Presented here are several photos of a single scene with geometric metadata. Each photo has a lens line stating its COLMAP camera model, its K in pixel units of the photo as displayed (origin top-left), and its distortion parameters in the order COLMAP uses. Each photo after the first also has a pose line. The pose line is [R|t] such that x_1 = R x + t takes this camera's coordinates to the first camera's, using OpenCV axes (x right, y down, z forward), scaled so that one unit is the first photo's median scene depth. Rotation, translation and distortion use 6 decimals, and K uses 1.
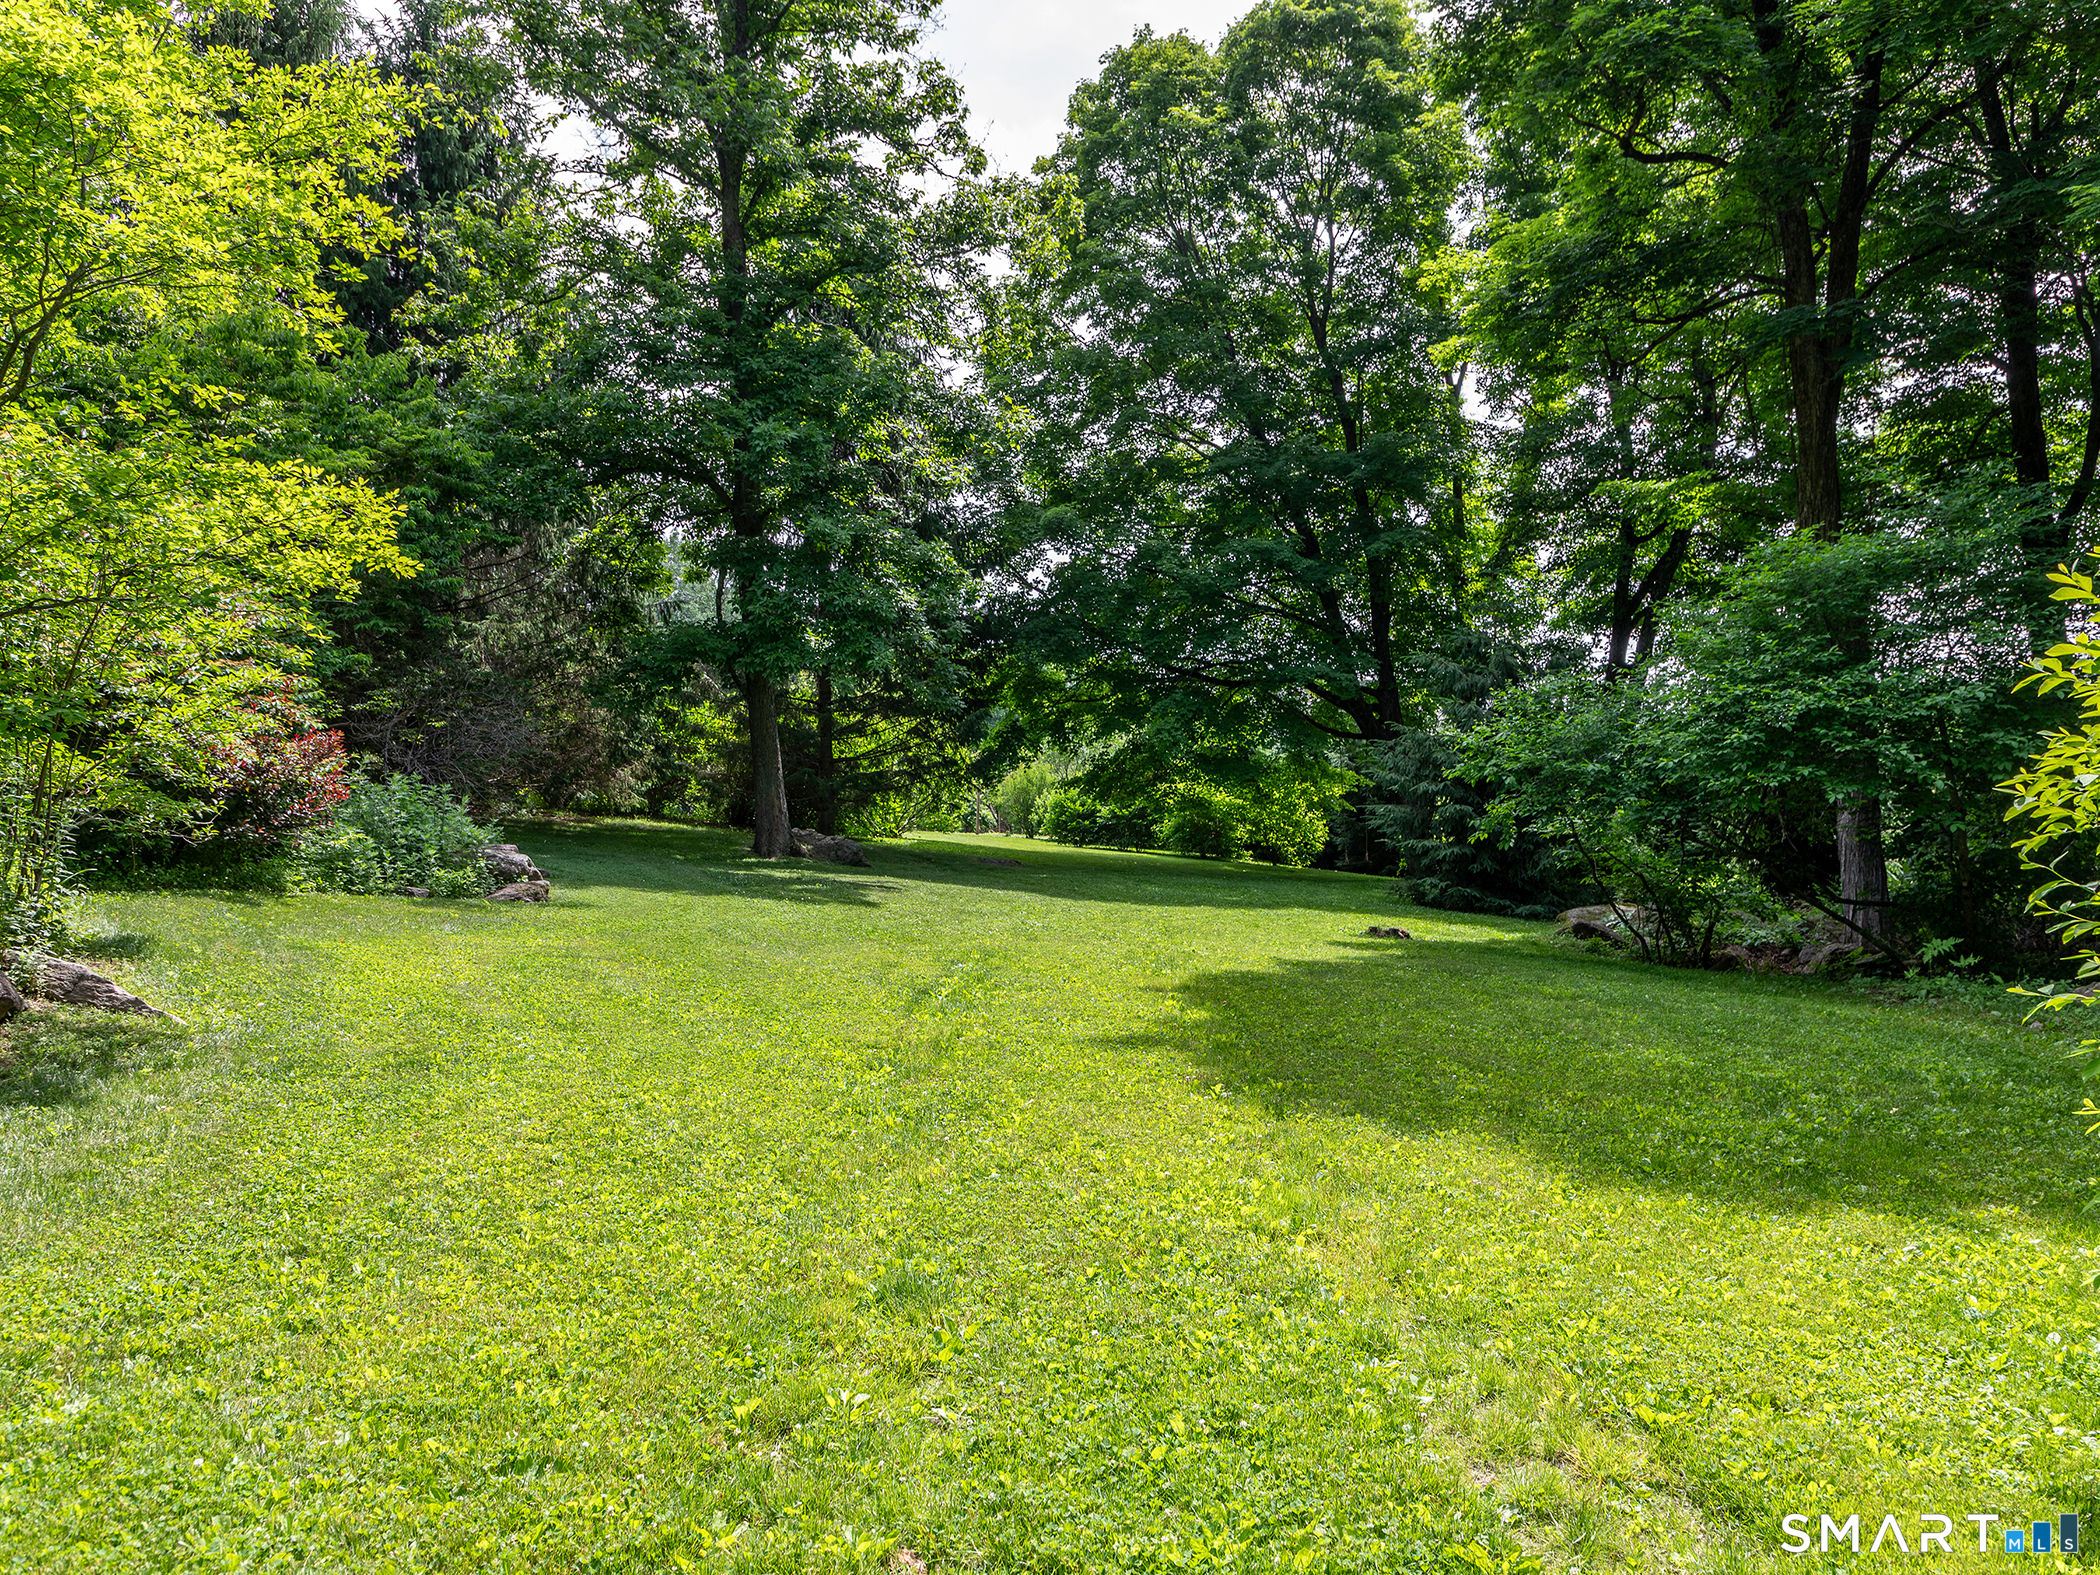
lens RADIAL K [[1619.3, 0, 1050.0], [0, 1619.3, 787.5], [0, 0, 1]] dist [-0.000734, 0.001035]
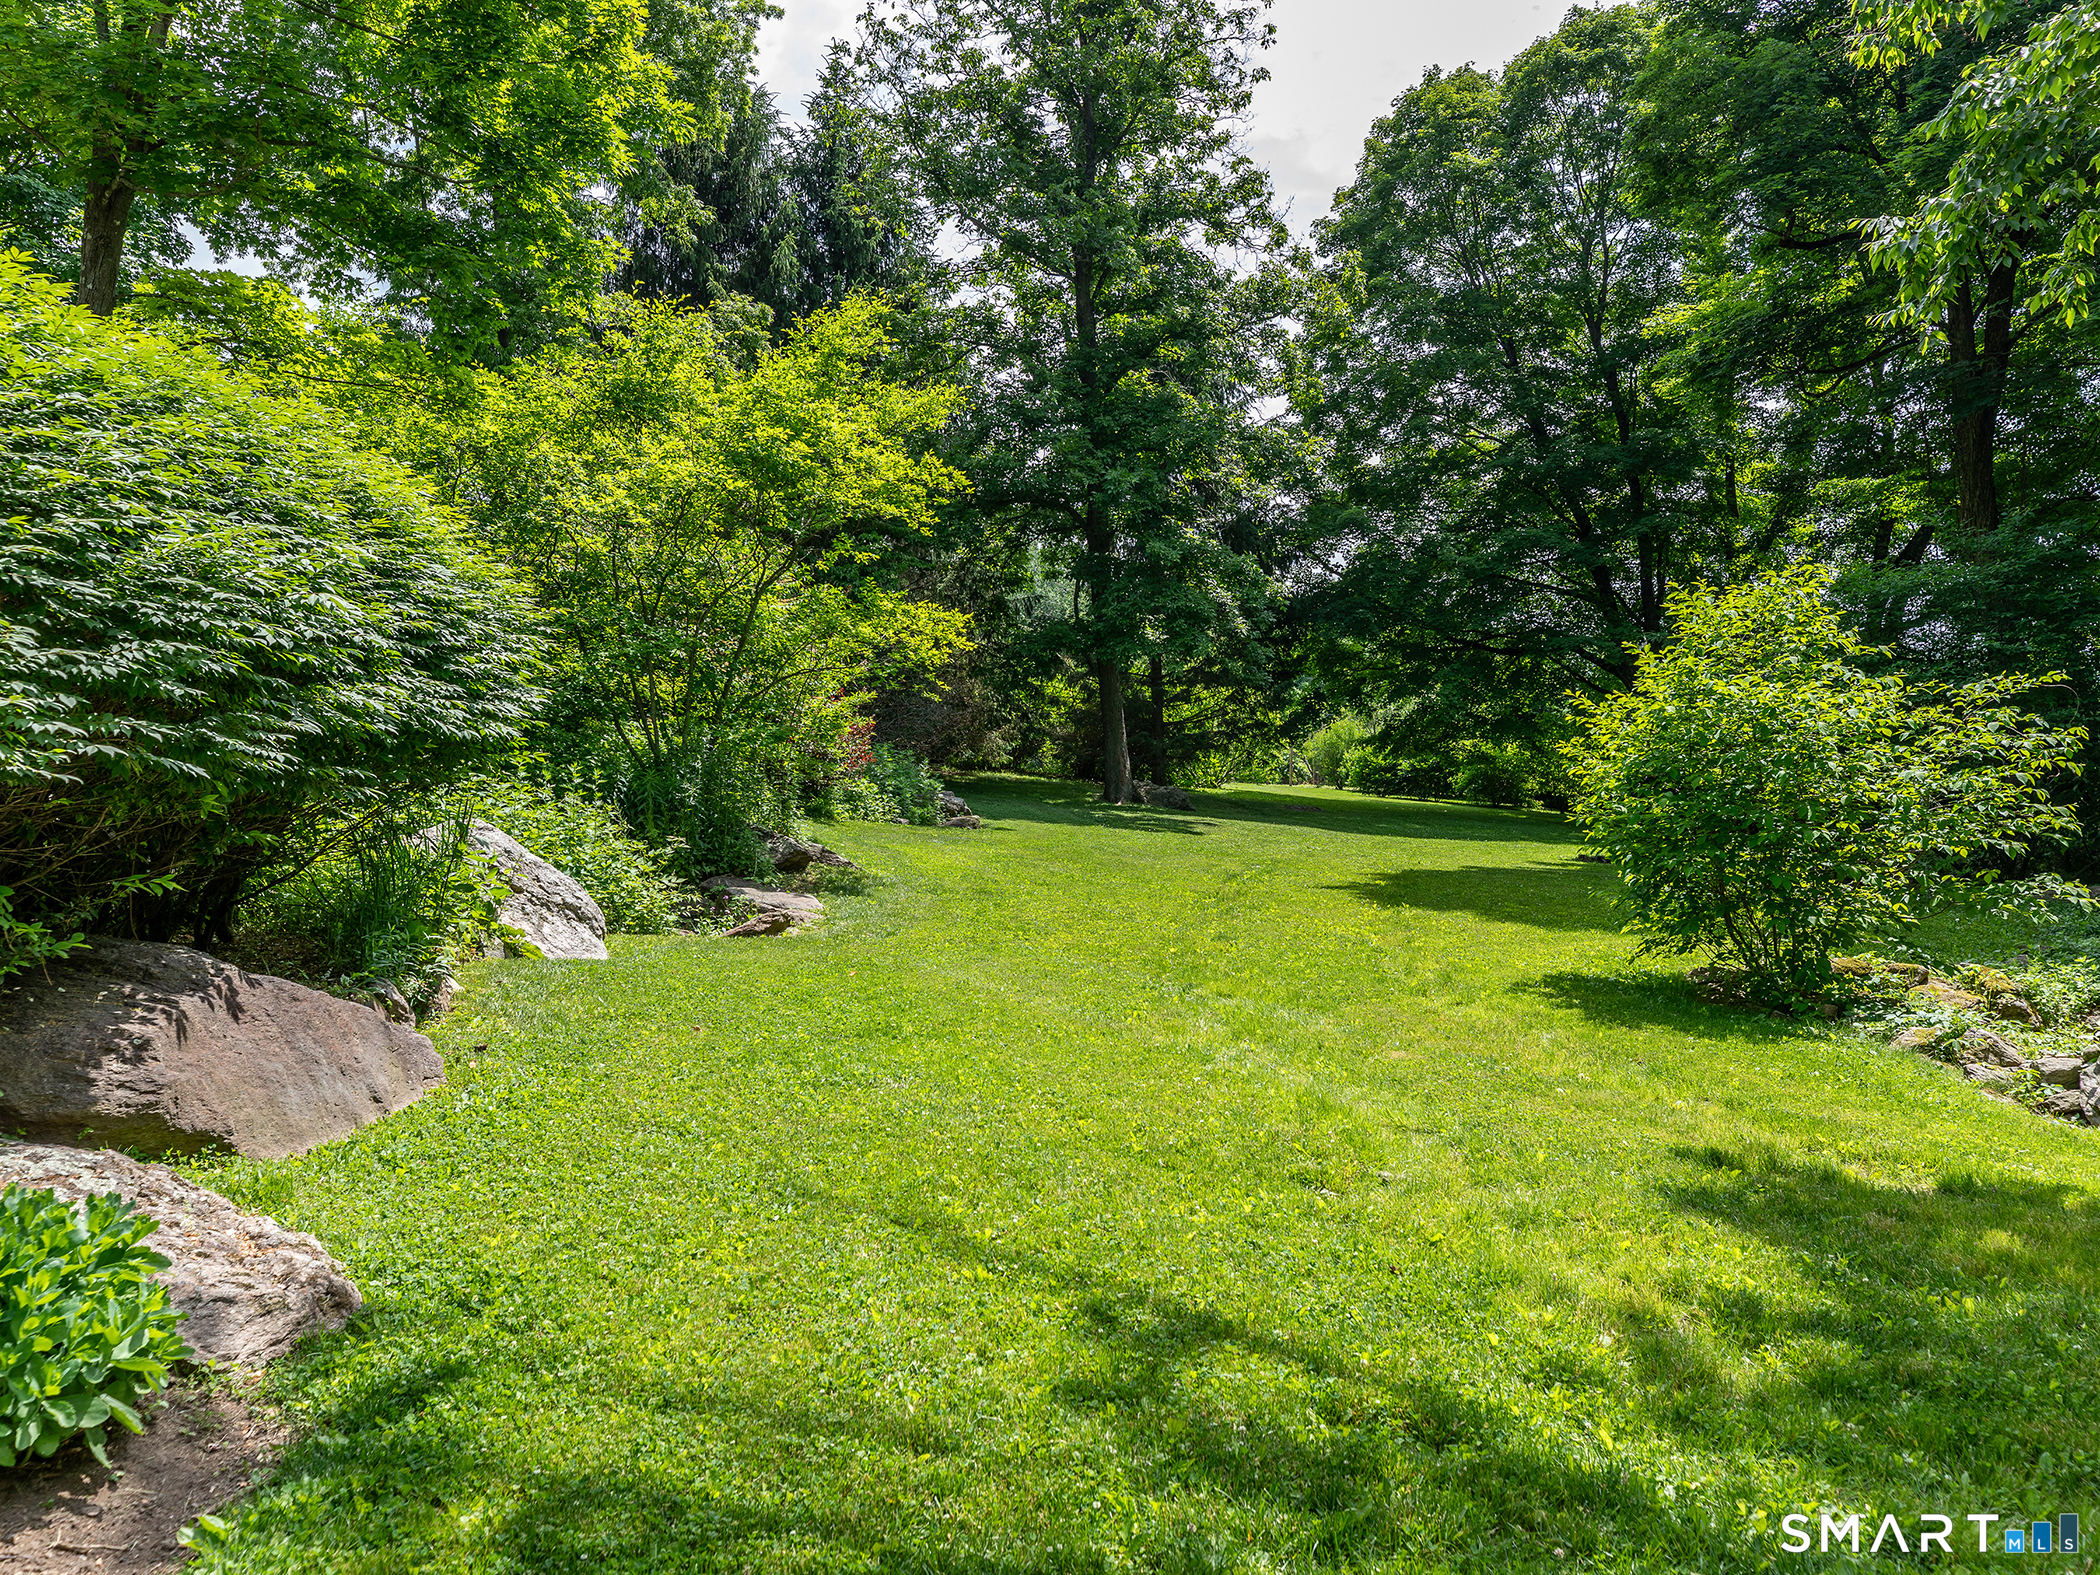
lens RADIAL K [[1533.5, 0, 1050.0], [0, 1533.5, 787.5], [0, 0, 1]] dist [-0.034375, -0.001927]
pose [[0.979578, -0.000248, -0.201067, 0.012318], [0.006205, 0.999560, 0.028997, -0.002985], [0.200971, -0.029653, 0.979148, -0.130820]]
